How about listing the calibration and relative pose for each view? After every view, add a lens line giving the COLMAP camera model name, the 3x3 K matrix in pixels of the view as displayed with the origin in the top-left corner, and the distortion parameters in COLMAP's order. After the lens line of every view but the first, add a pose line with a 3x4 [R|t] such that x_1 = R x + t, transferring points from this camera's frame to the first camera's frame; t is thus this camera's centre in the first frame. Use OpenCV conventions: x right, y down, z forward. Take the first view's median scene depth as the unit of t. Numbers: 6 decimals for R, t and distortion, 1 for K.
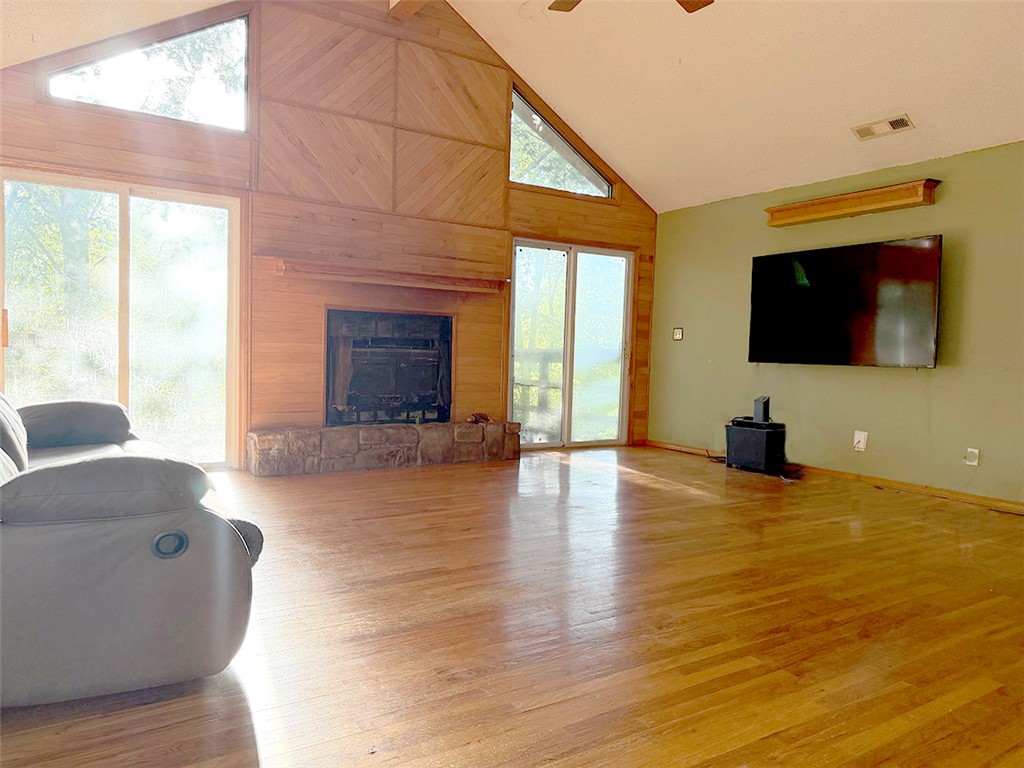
lens RADIAL K [[726.0, 0, 509.8], [0, 726.0, 387.1], [0, 0, 1]] dist [0.026512, -0.005330]
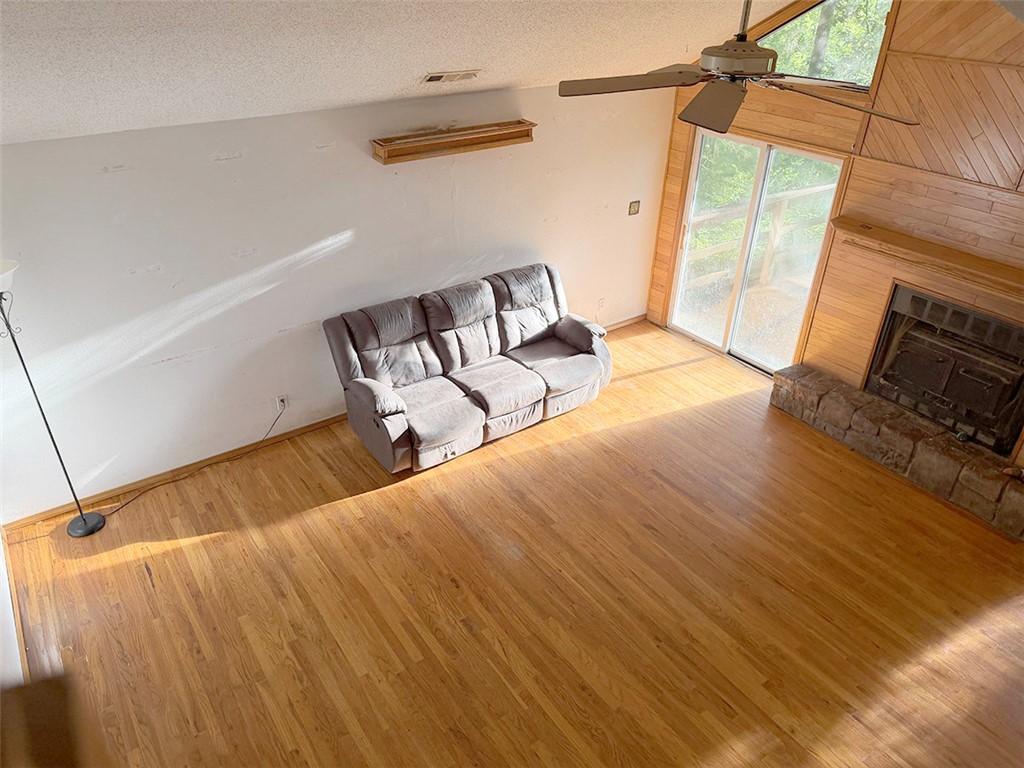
lens RADIAL K [[726.0, 0, 503.0], [0, 726.0, 383.7], [0, 0, 1]] dist [0.026512, -0.005330]
pose [[0.042192, 0.486561, -0.872627, 0.628949], [-0.065700, 0.872866, 0.483517, -0.426163], [0.996947, 0.036931, 0.068795, 0.436657]]
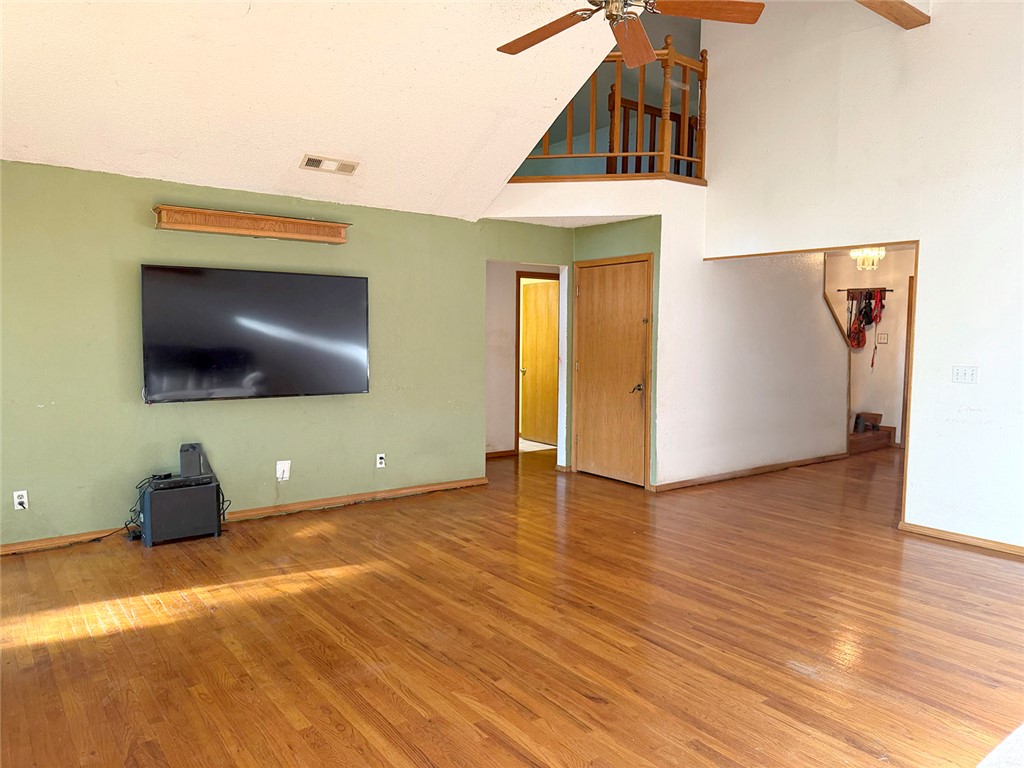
lens RADIAL K [[726.0, 0, 517.2], [0, 726.0, 386.3], [0, 0, 1]] dist [0.026512, -0.005330]
pose [[-0.087549, -0.107097, 0.990386, -0.508190], [0.037148, 0.993161, 0.110681, -0.136496], [-0.995467, 0.046481, -0.082972, 0.764553]]
